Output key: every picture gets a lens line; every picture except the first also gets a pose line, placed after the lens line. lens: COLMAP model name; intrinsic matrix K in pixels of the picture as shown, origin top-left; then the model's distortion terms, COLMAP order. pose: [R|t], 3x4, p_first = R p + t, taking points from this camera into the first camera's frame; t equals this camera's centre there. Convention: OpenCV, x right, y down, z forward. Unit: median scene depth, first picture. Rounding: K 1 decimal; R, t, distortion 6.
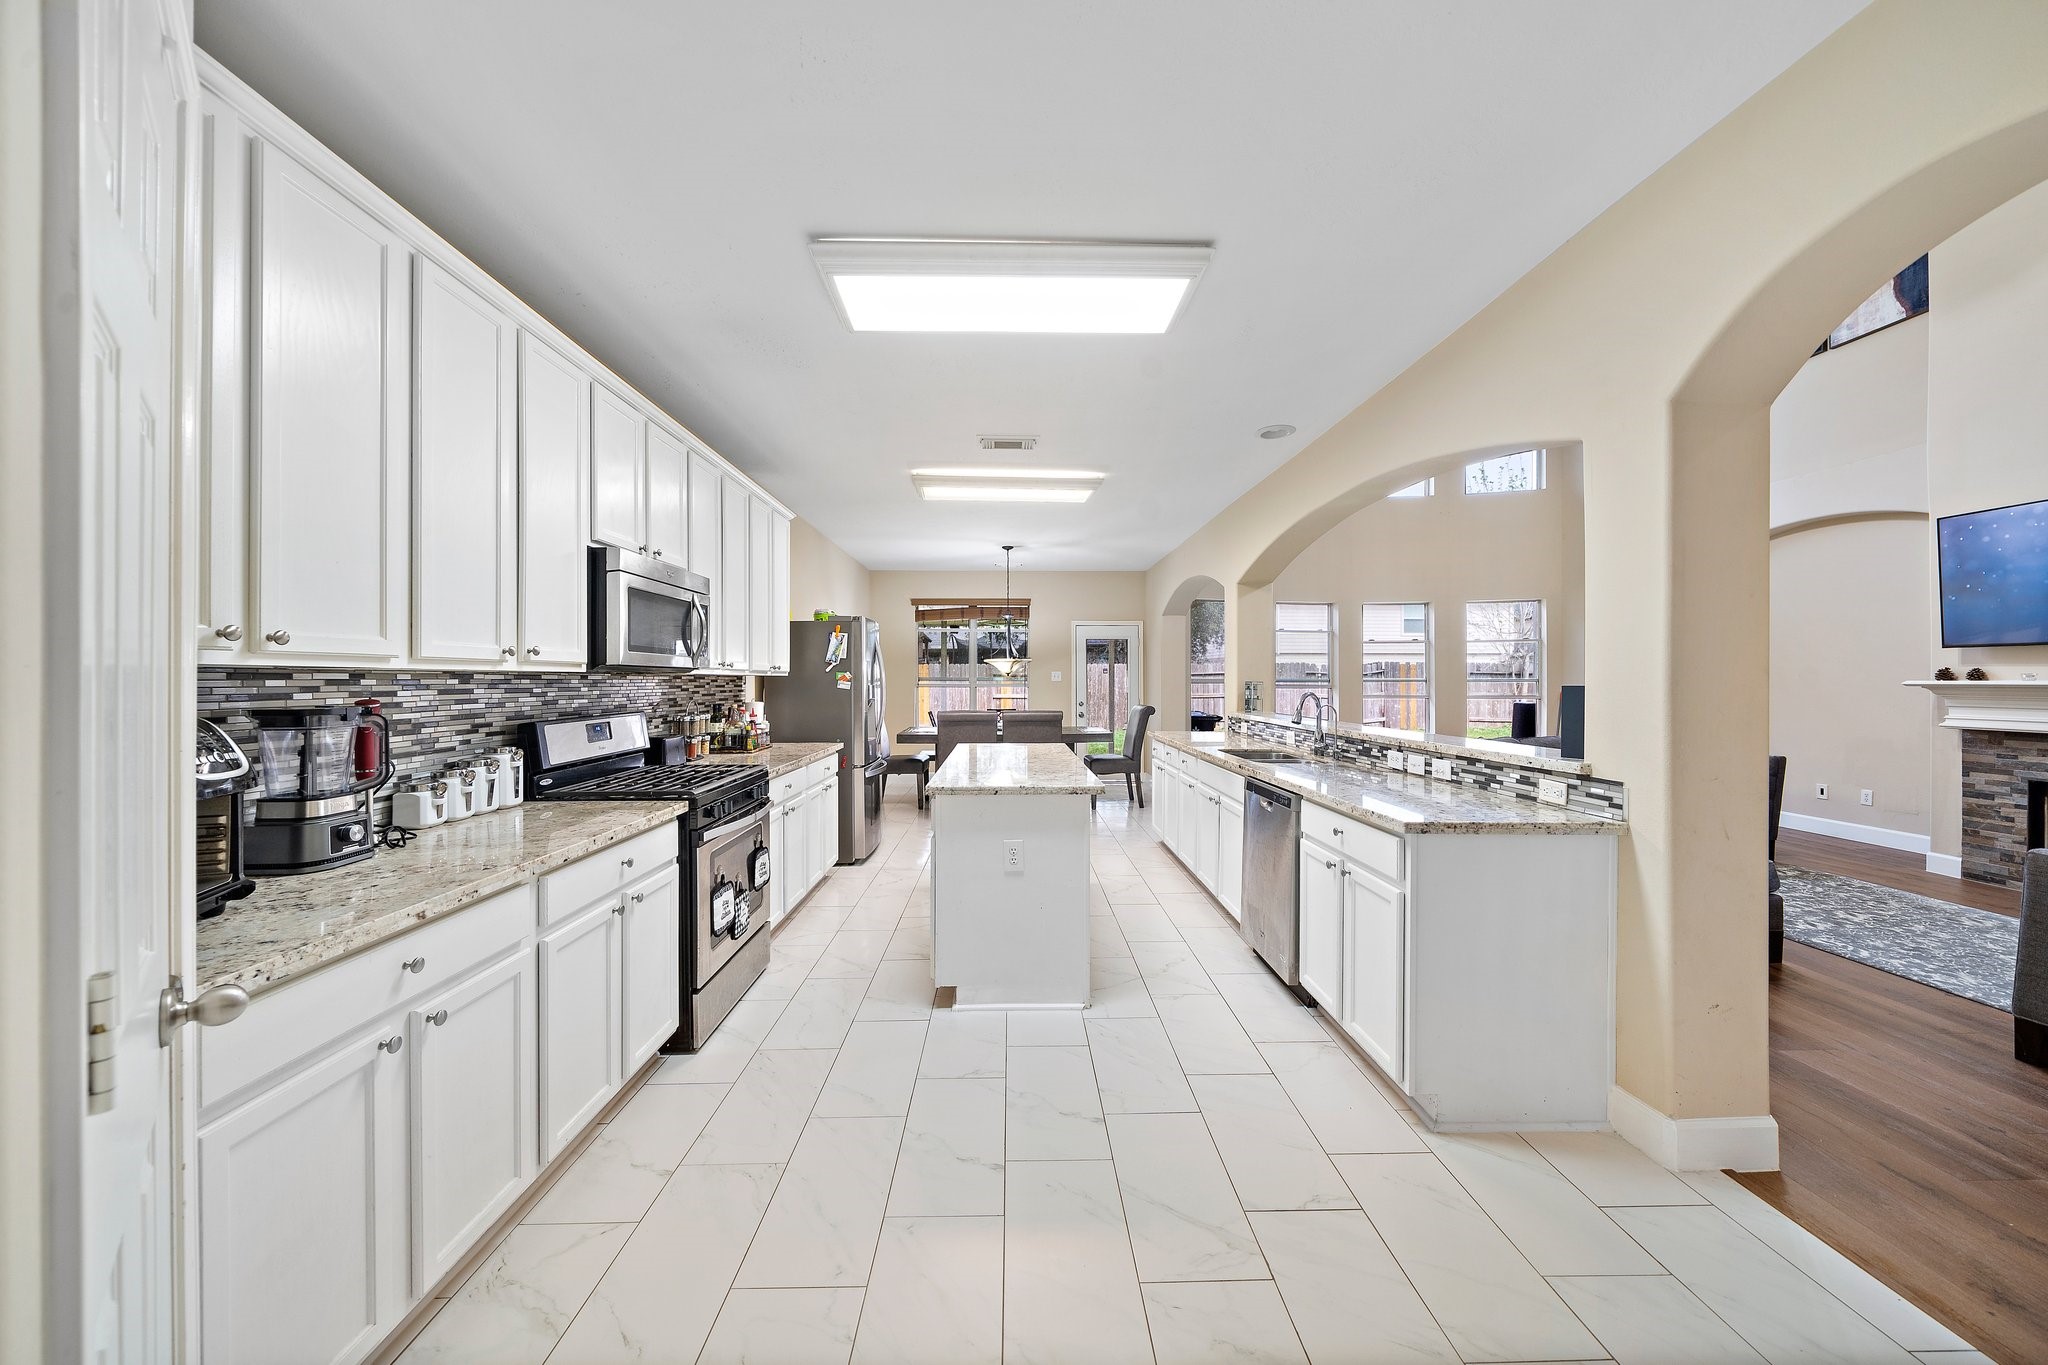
lens RADIAL K [[703.6, 0, 1028.9], [0, 703.6, 677.5], [0, 0, 1]] dist [0.001108, 0.000008]
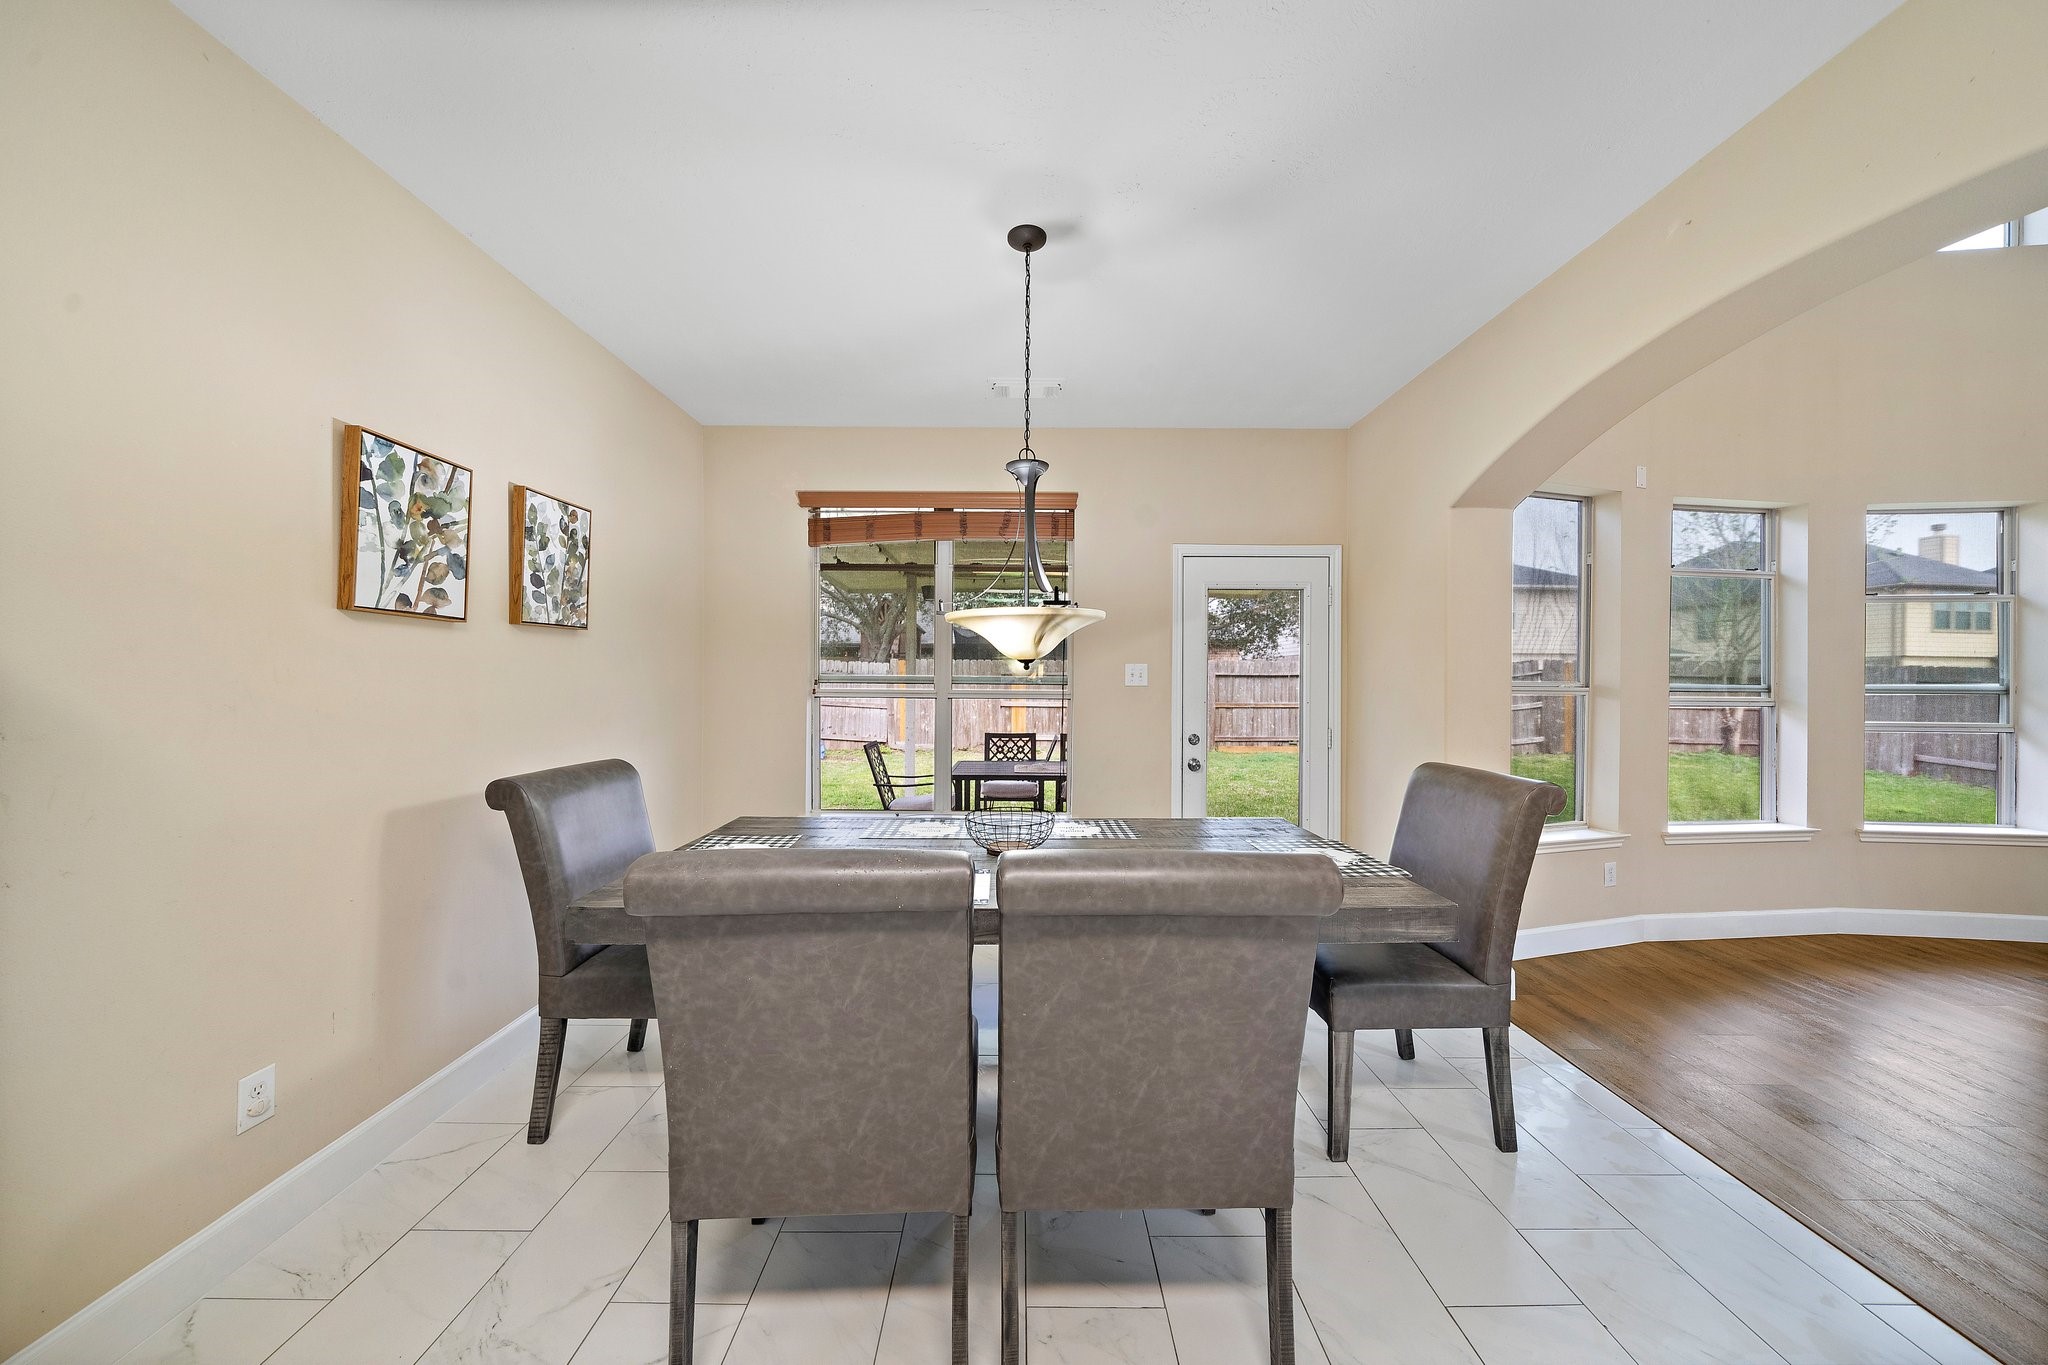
lens RADIAL K [[703.6, 0, 1023.3], [0, 703.6, 682.7], [0, 0, 1]] dist [0.001108, 0.000008]
pose [[0.999482, 0.006027, -0.031625, -0.021427], [-0.005833, 0.999964, 0.006216, 0.001542], [0.031661, -0.006029, 0.999480, 0.708030]]
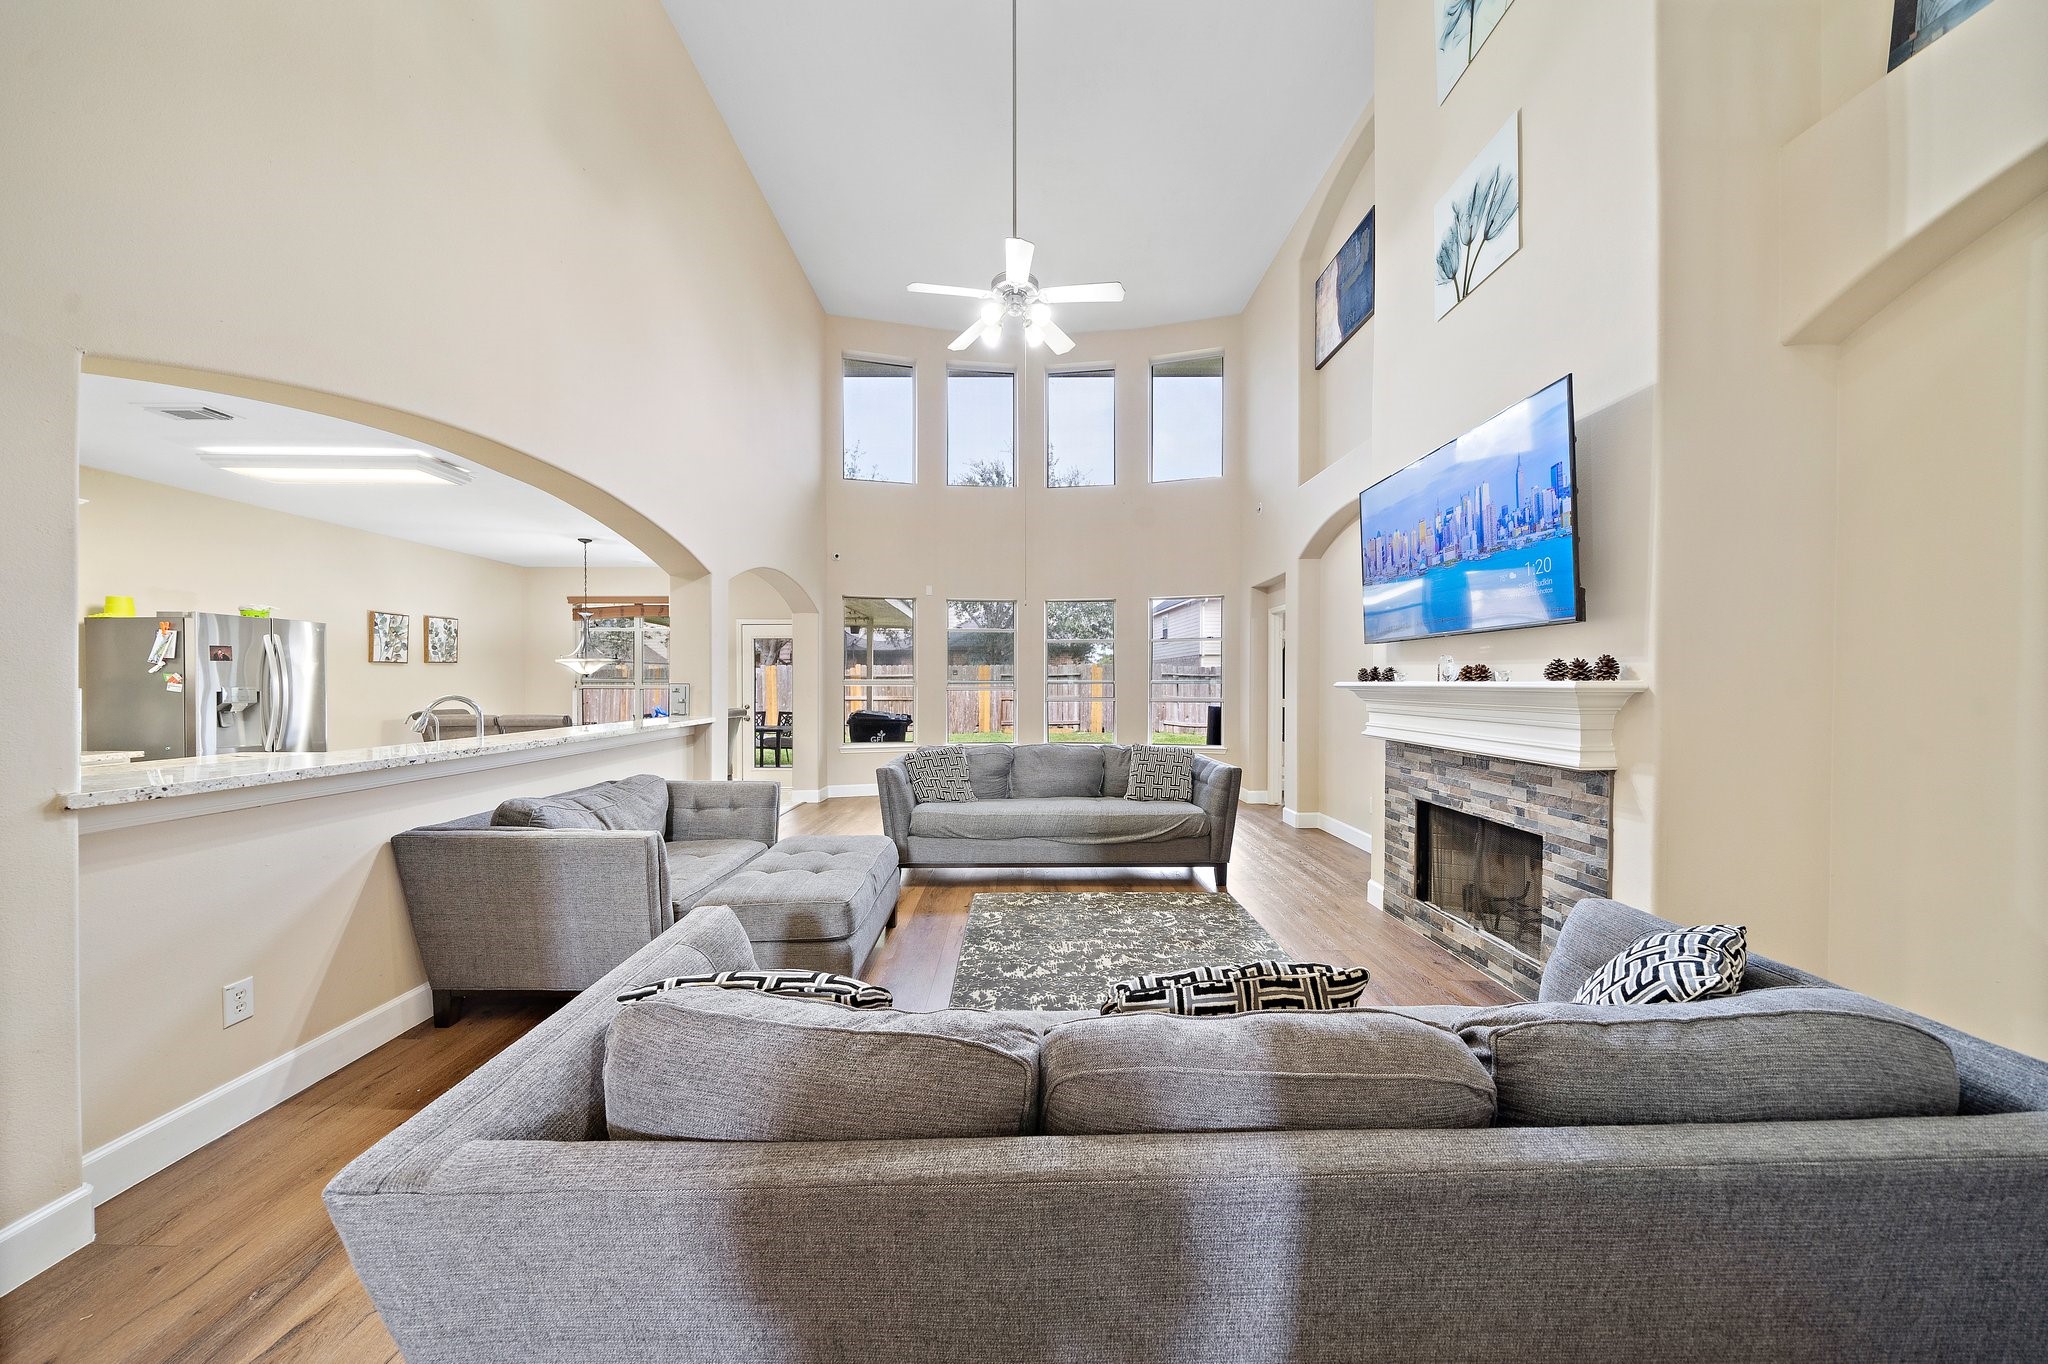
lens RADIAL K [[703.6, 0, 1023.6], [0, 703.6, 687.9], [0, 0, 1]] dist [0.001108, 0.000008]
pose [[0.999490, -0.000123, -0.031934, 0.586972], [0.000527, 0.999920, 0.012656, 0.000413], [0.031930, -0.012667, 0.999410, 0.082686]]
